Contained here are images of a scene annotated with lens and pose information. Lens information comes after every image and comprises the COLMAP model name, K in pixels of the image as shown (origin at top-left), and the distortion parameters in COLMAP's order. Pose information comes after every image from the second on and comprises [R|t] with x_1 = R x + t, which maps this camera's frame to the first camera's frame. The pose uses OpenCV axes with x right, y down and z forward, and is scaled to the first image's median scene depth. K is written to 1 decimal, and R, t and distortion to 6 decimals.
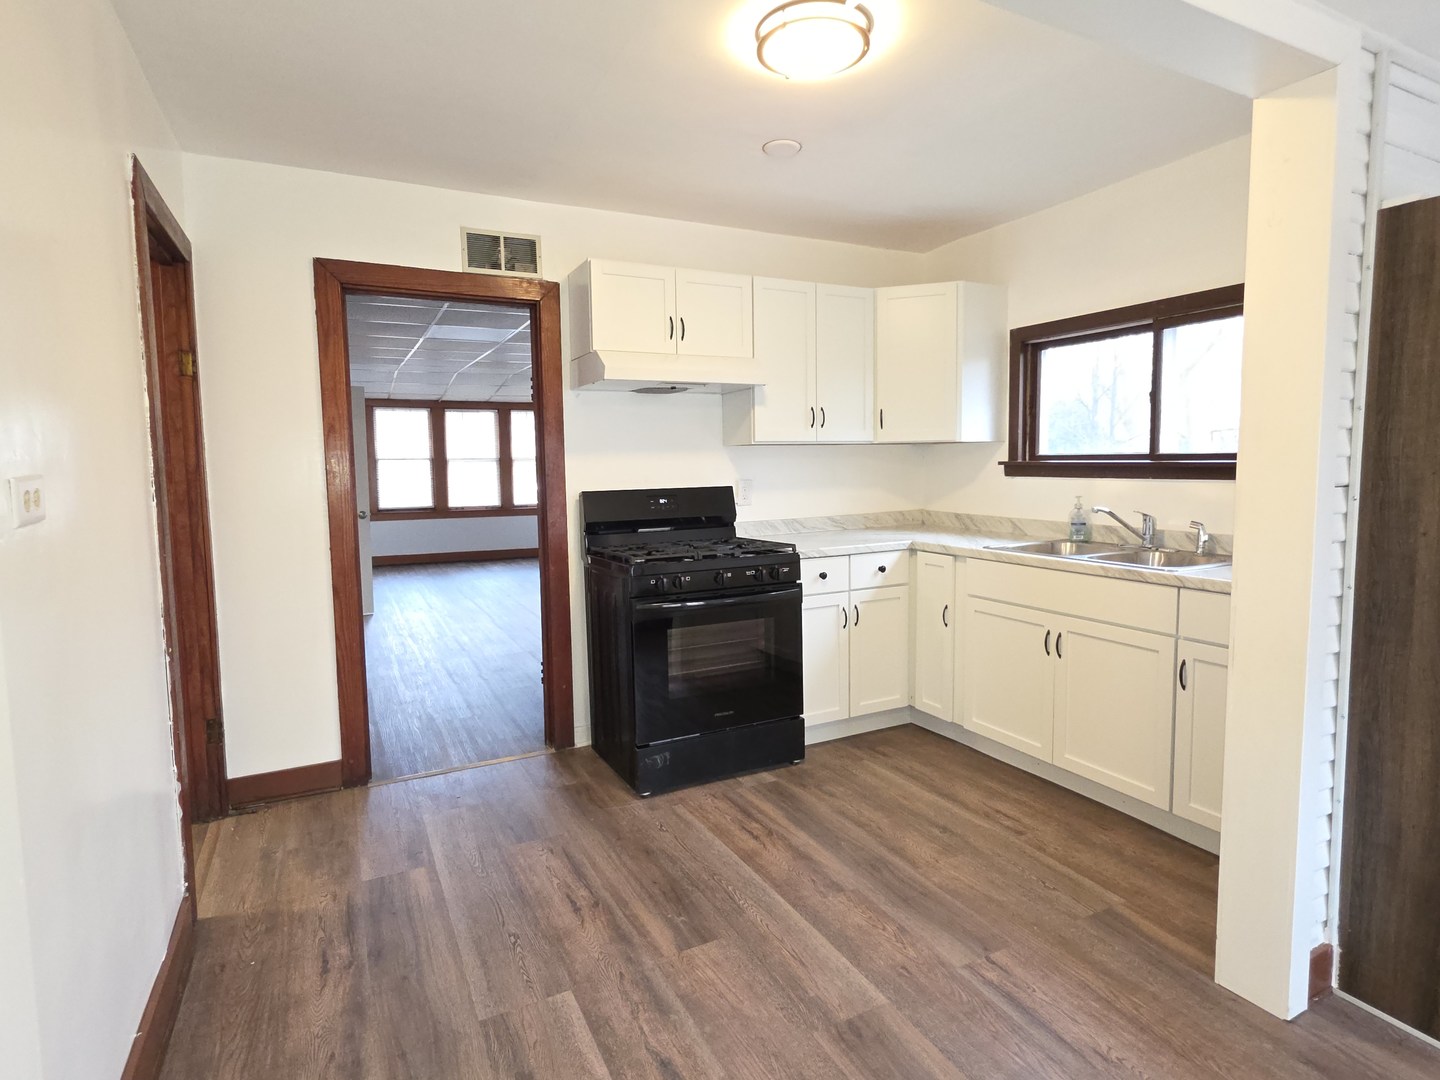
lens RADIAL K [[765.2, 0, 710.7], [0, 765.2, 526.1], [0, 0, 1]] dist [0.003185, 0.000297]
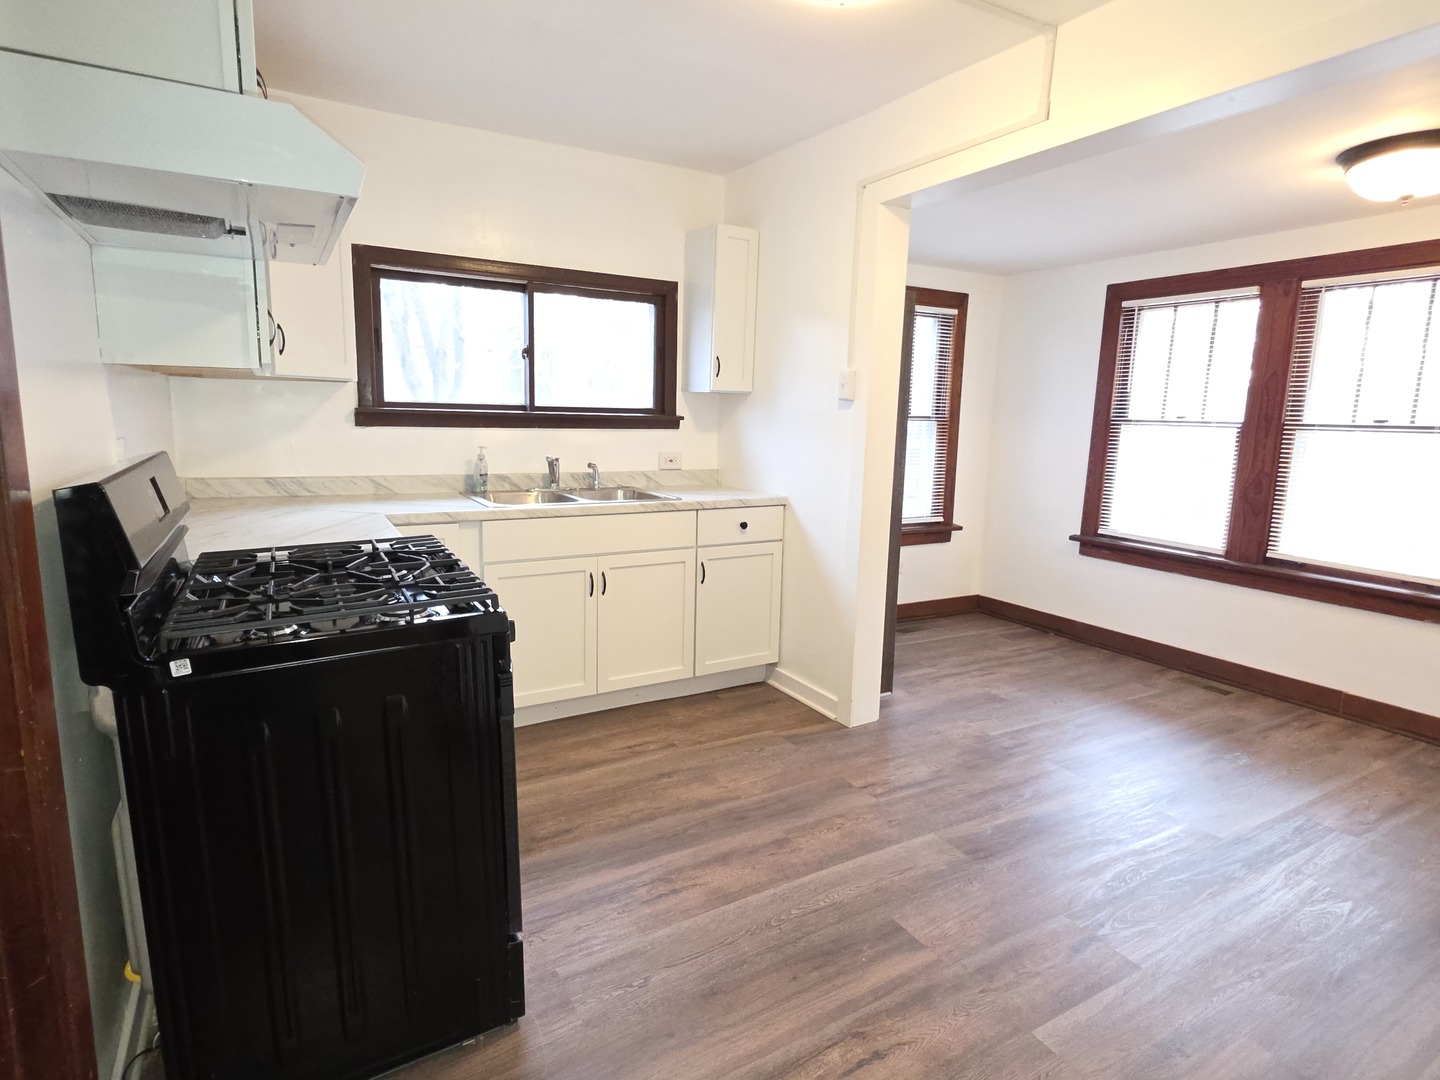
lens RADIAL K [[765.2, 0, 710.7], [0, 765.2, 526.1], [0, 0, 1]] dist [0.003185, 0.000297]
pose [[-0.059969, -0.137696, 0.988657, -0.701606], [0.061546, 0.988045, 0.141344, -0.078712], [-0.996301, 0.069324, -0.050778, 1.019273]]
